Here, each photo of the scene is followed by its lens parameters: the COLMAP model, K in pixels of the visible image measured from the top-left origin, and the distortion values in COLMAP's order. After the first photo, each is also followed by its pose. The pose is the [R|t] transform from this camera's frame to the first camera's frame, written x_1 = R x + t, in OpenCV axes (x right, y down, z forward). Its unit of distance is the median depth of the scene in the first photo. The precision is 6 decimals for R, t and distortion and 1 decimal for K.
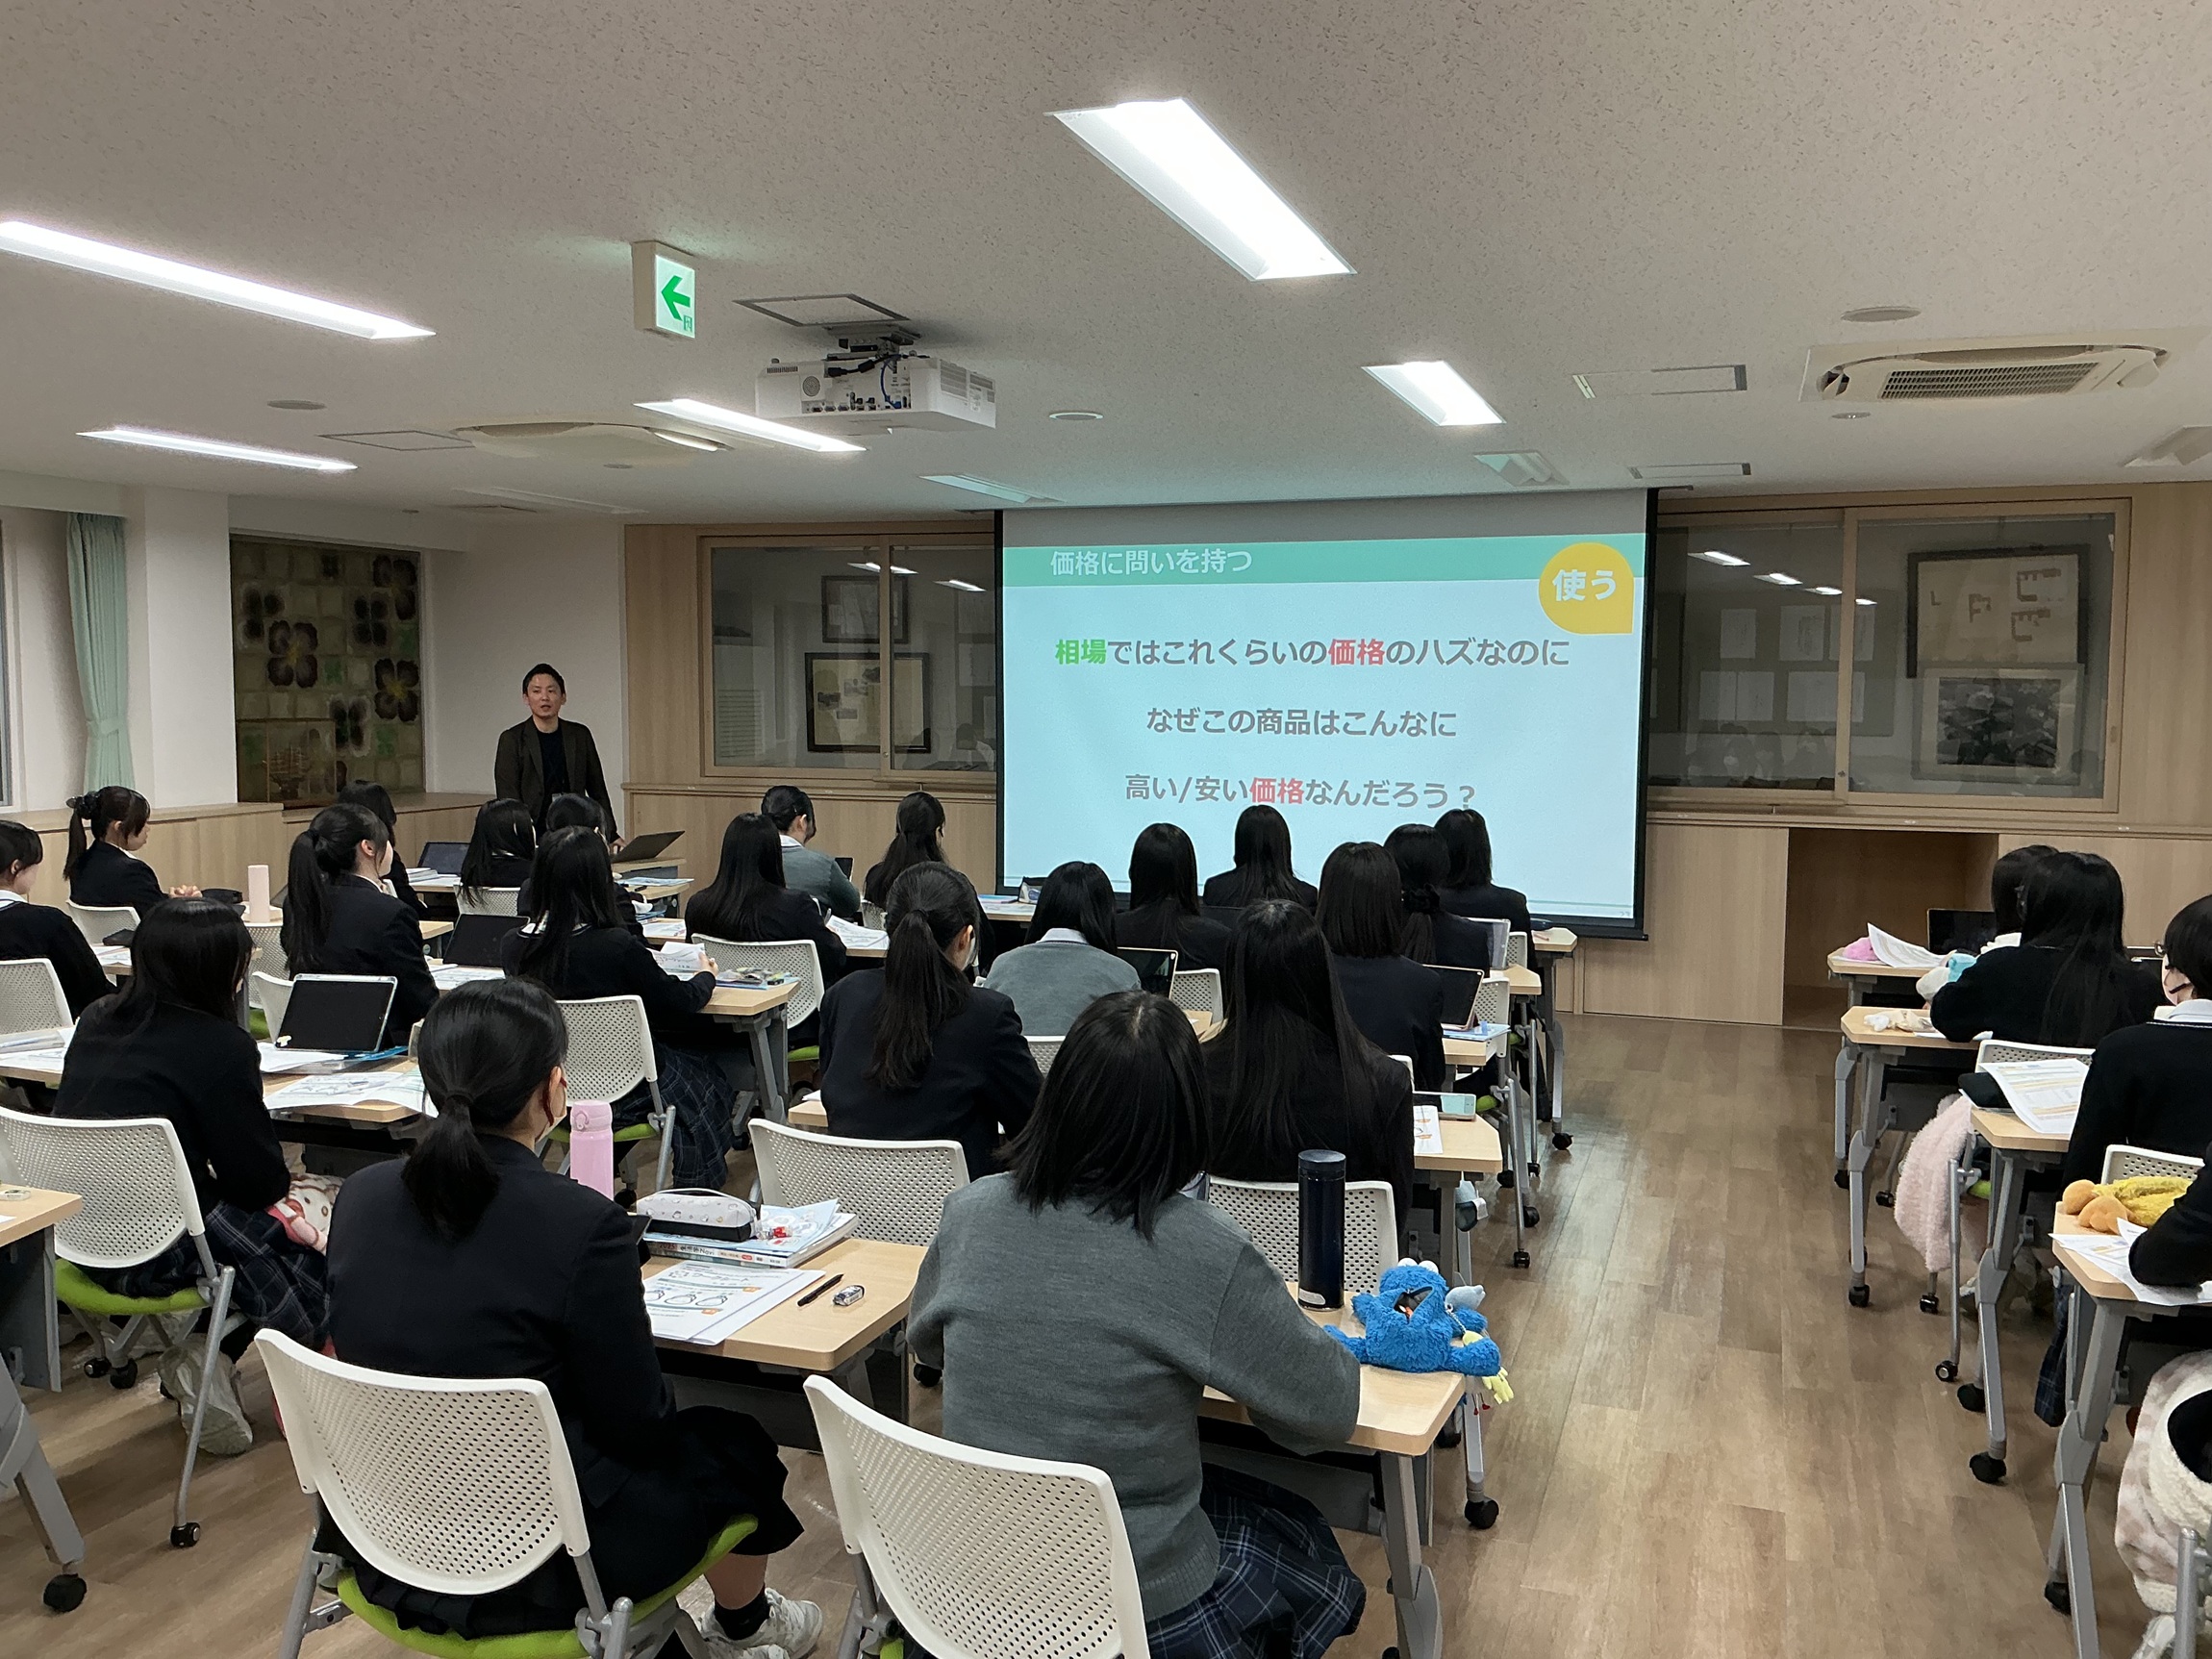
lens RADIAL K [[1849.7, 0, 1107.9], [0, 1849.7, 831.5], [0, 0, 1]] dist [0.060118, -0.095076]
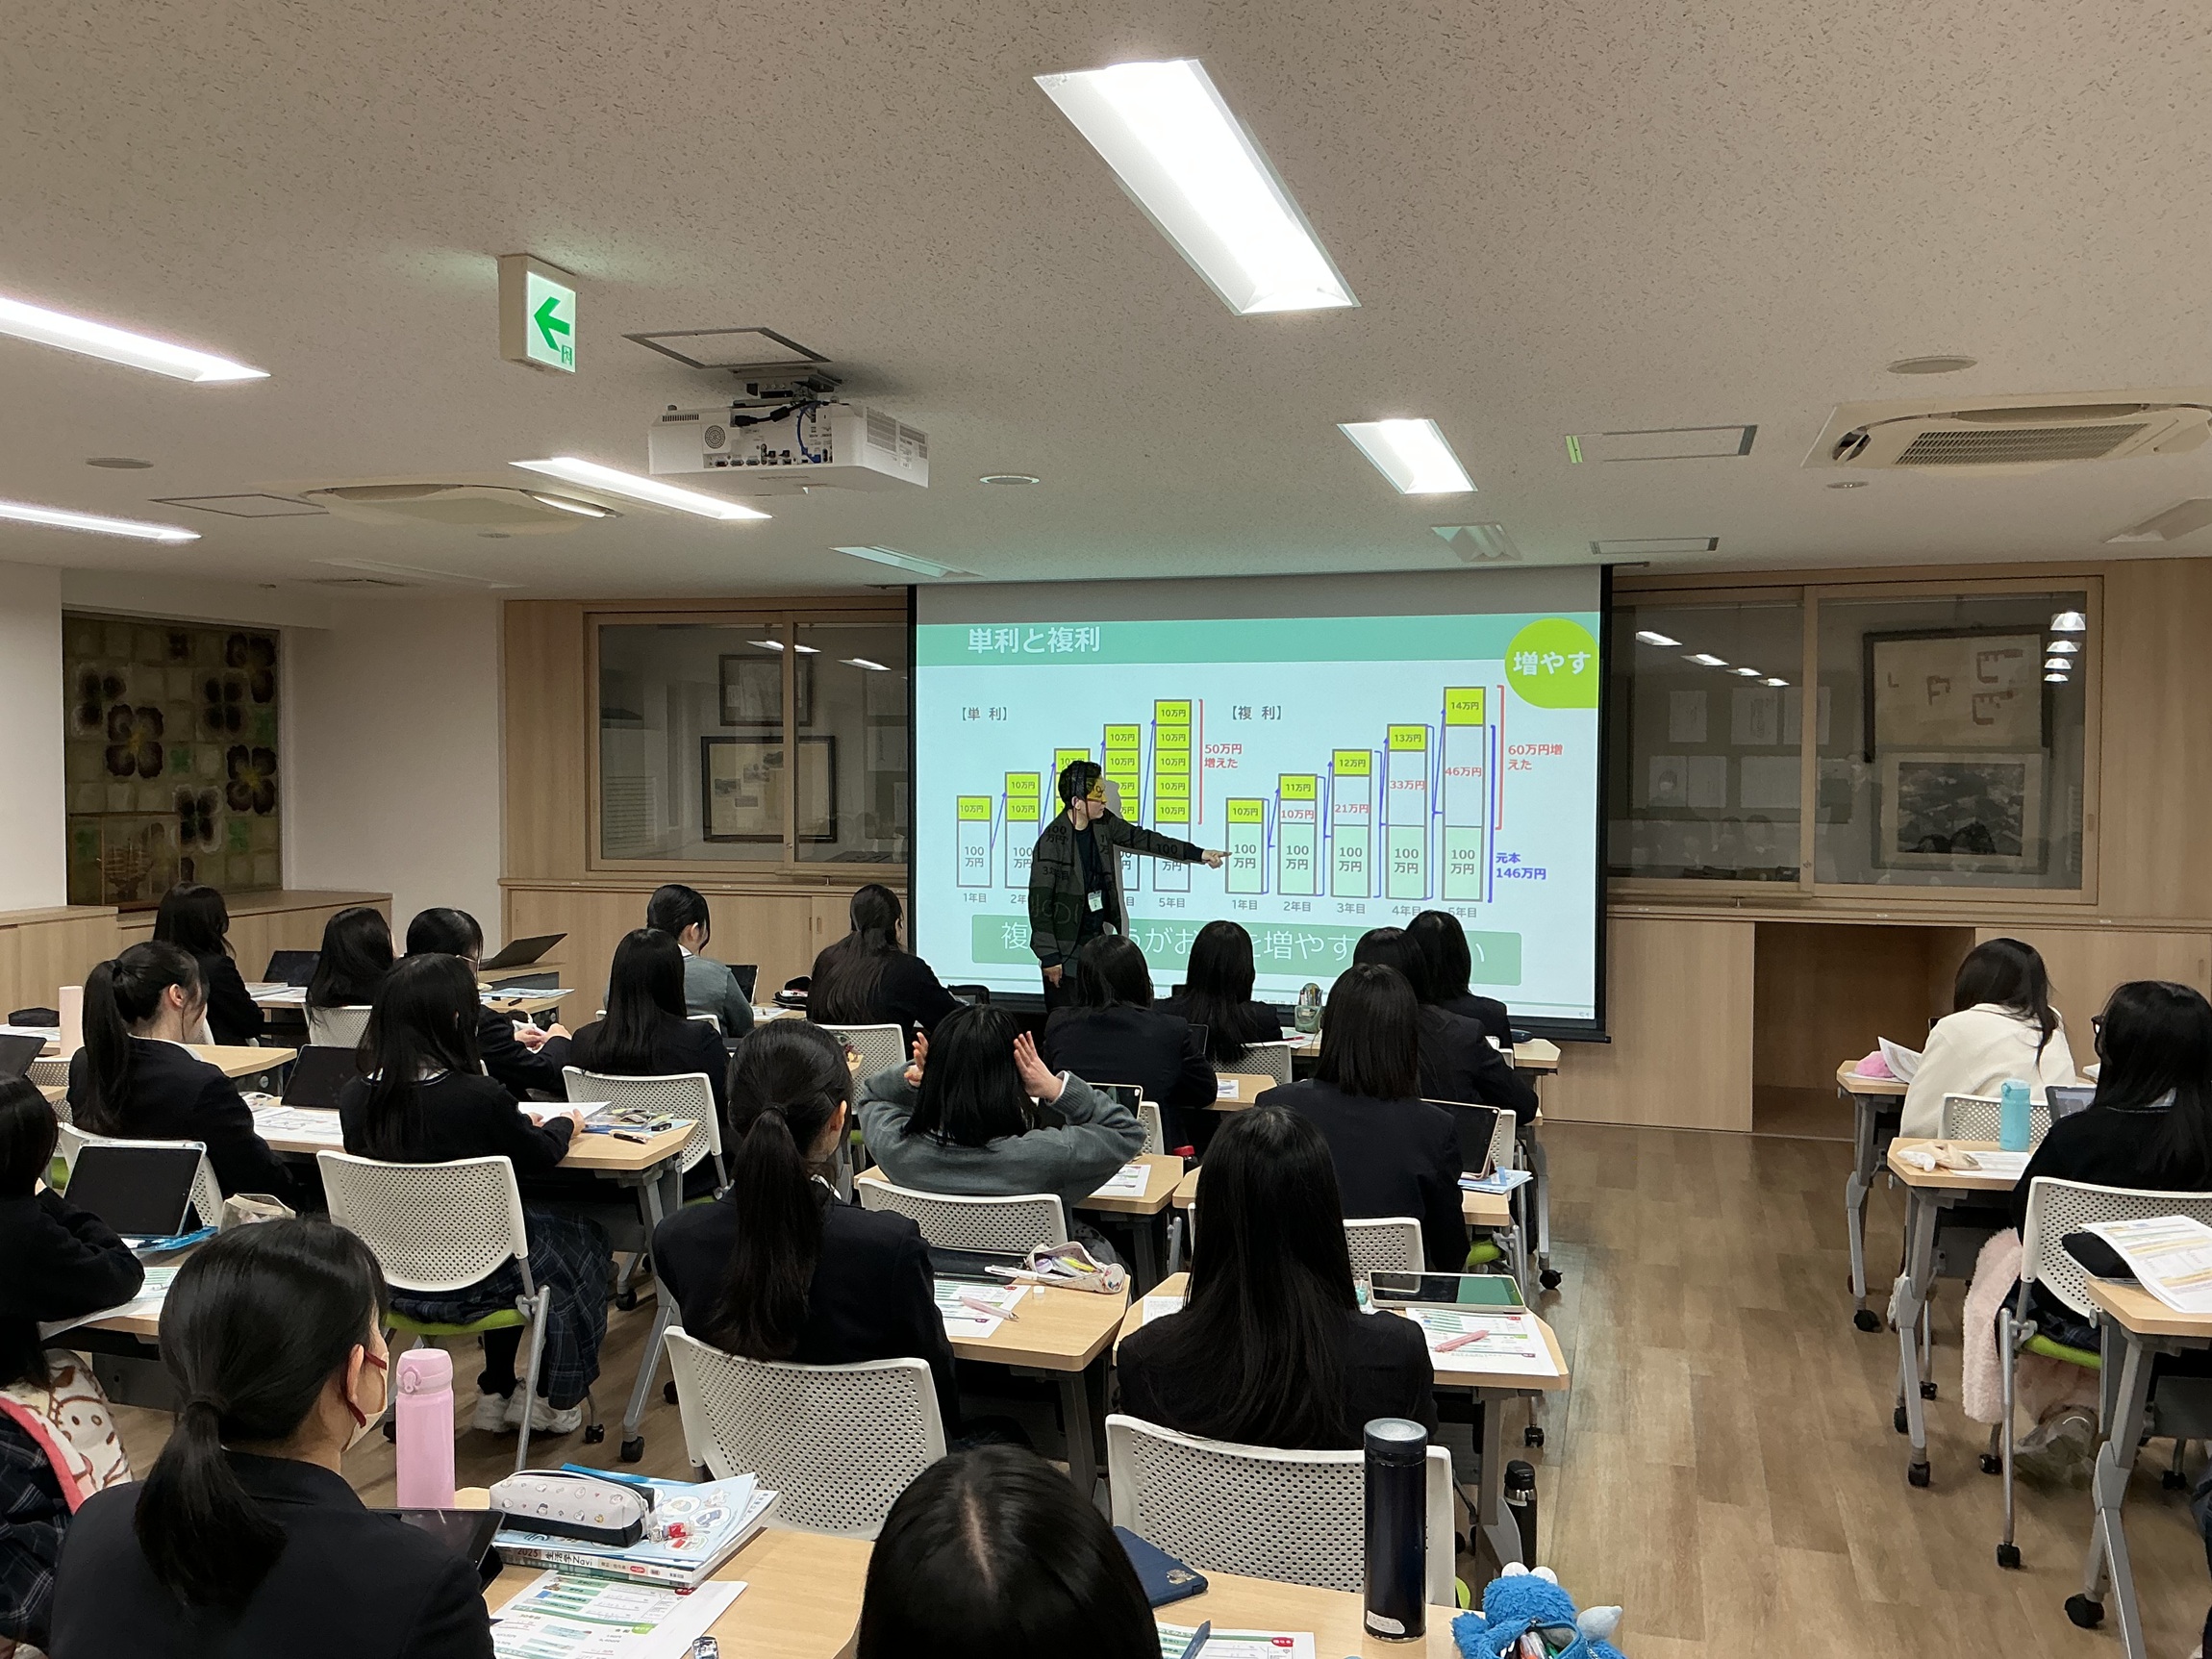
lens RADIAL K [[1849.7, 0, 1109.5], [0, 1849.7, 831.3], [0, 0, 1]] dist [0.060118, -0.095076]
pose [[0.998372, -0.005028, 0.056822, -0.020408], [0.007412, 0.999097, -0.041831, -0.015260], [-0.056561, 0.042184, 0.997508, 0.105202]]
